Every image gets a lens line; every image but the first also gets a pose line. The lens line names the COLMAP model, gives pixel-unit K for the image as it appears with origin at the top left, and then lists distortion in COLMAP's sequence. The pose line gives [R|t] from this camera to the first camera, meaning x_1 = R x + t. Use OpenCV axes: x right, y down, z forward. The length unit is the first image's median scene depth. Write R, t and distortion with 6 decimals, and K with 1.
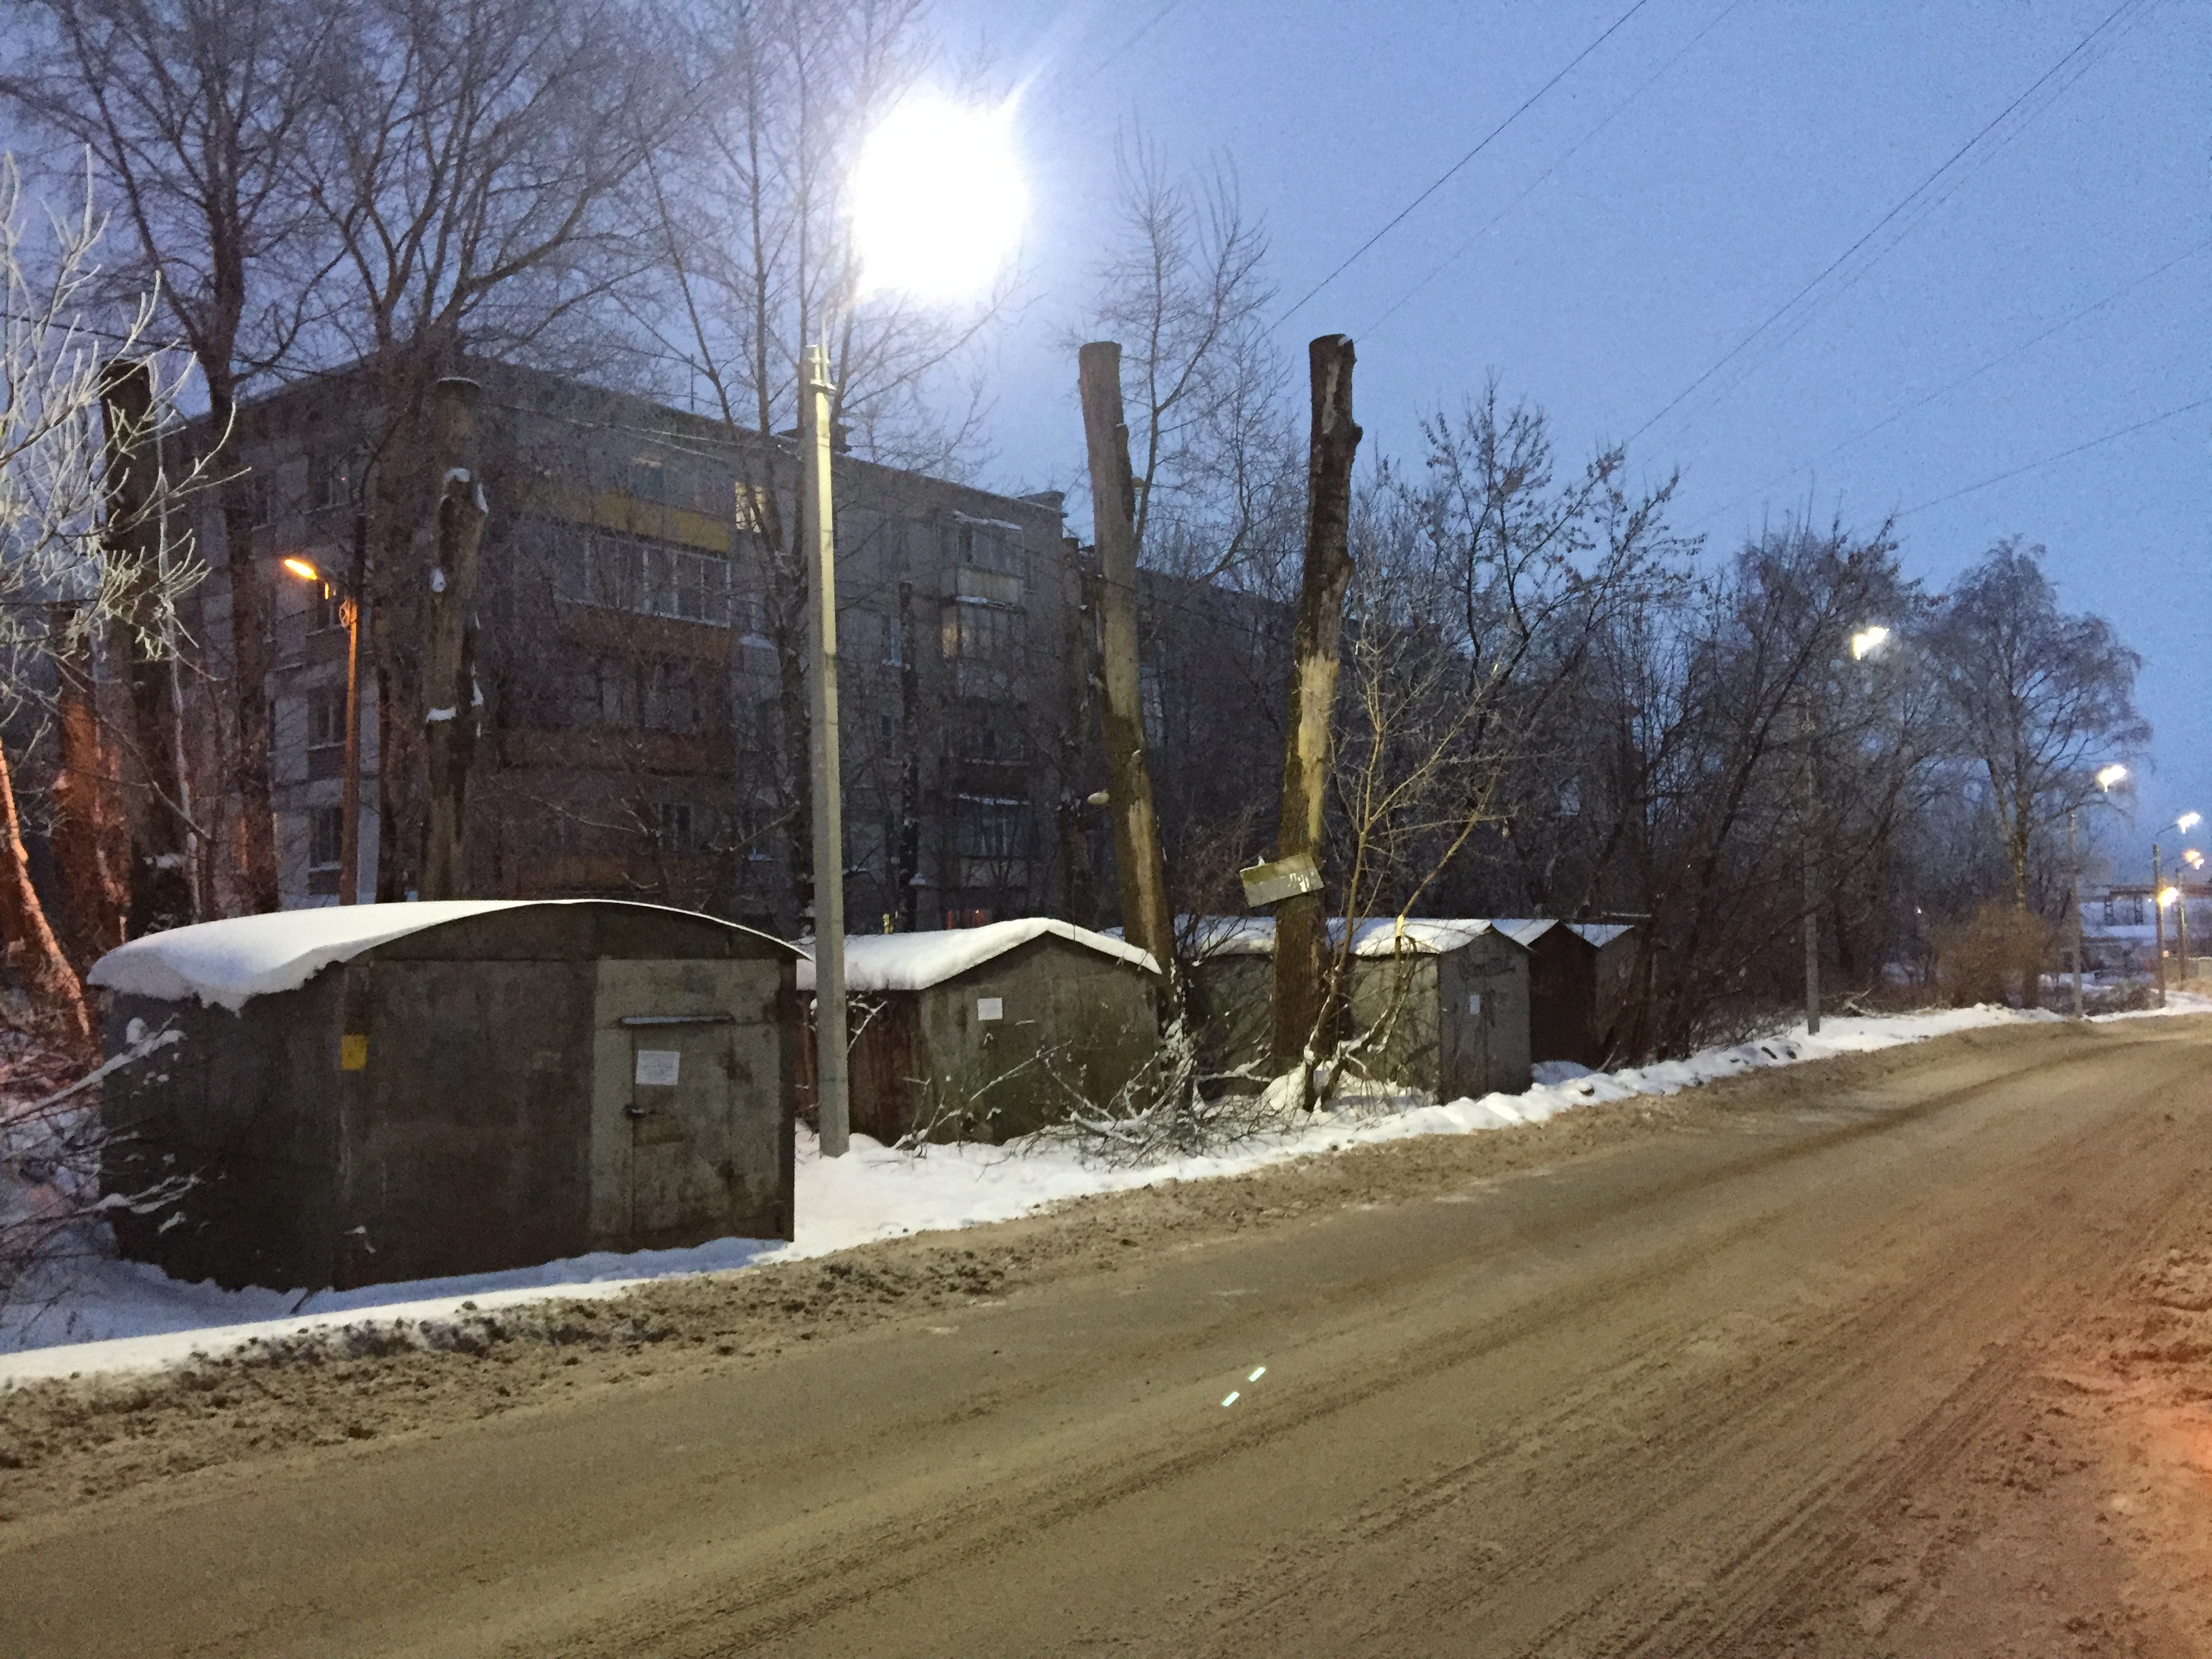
lens RADIAL K [[1892.7, 0, 1106.2], [0, 1892.7, 821.5], [0, 0, 1]] dist [0.061965, -0.046702]
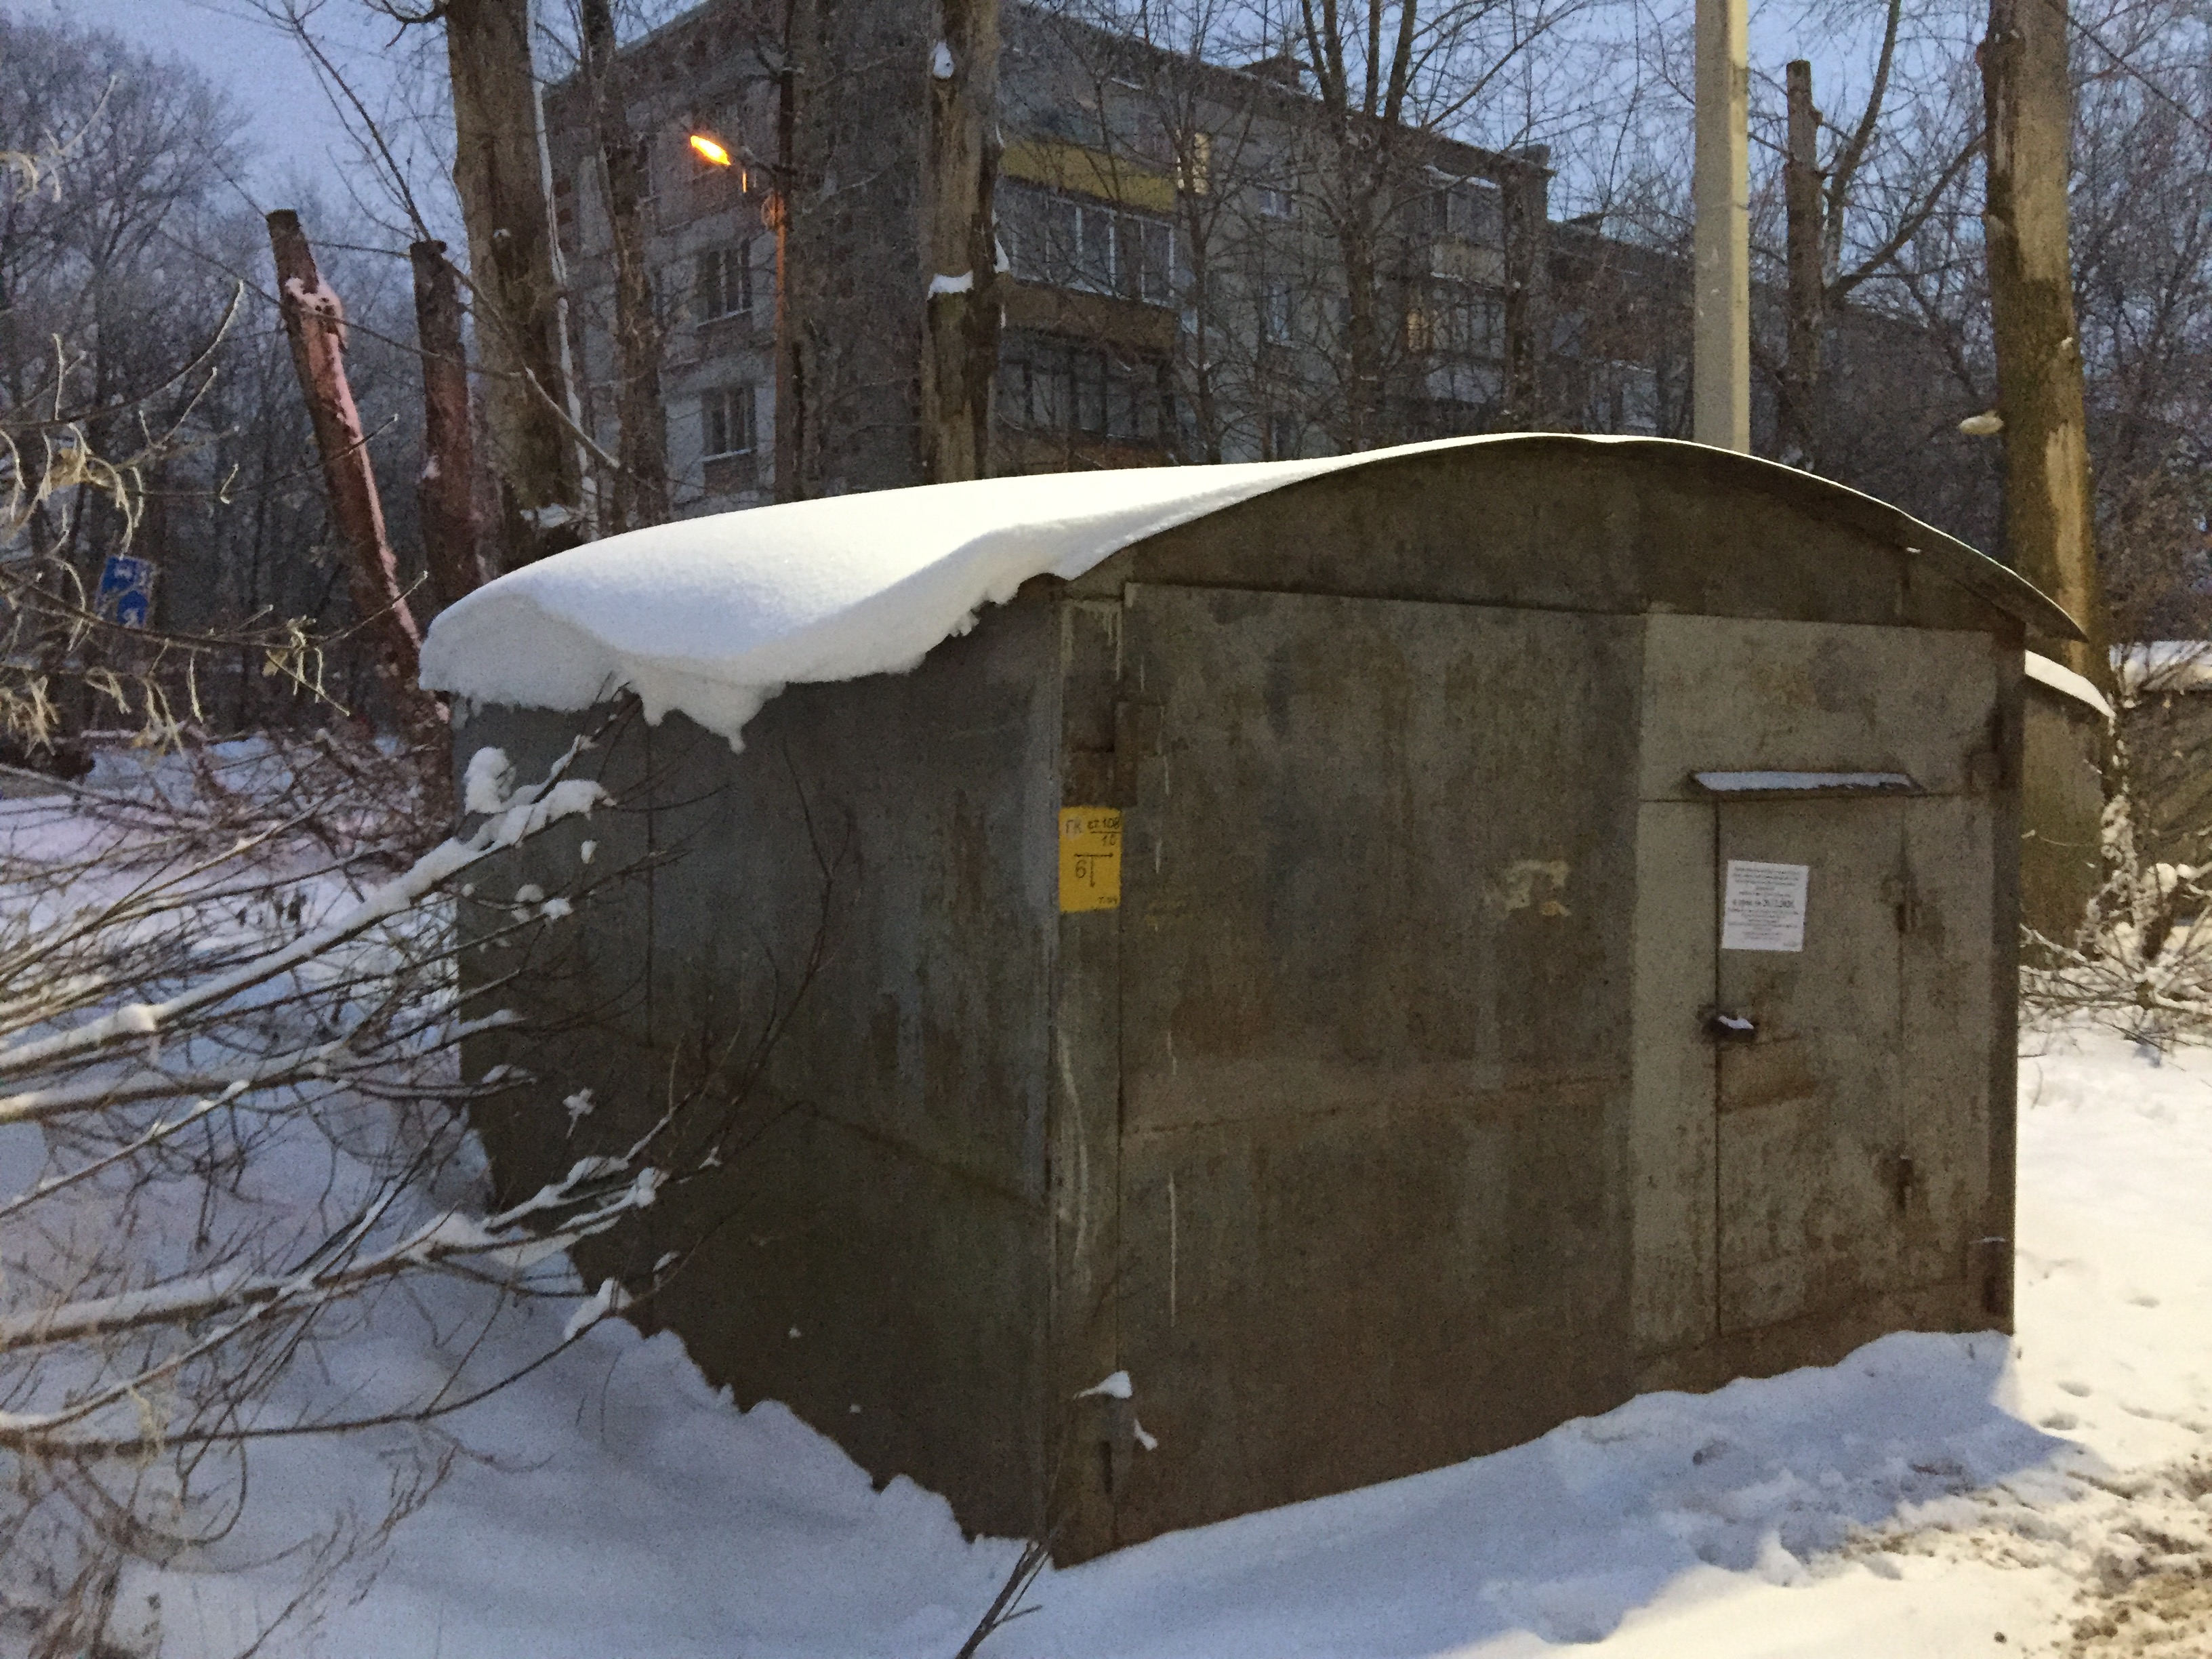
lens RADIAL K [[1892.7, 0, 1114.9], [0, 1892.7, 831.6], [0, 0, 1]] dist [0.061965, -0.046702]
pose [[0.984872, 0.022496, -0.171818, -0.296970], [-0.000173, 0.991665, 0.128843, 0.065895], [0.173284, -0.126864, 0.976667, 0.608119]]
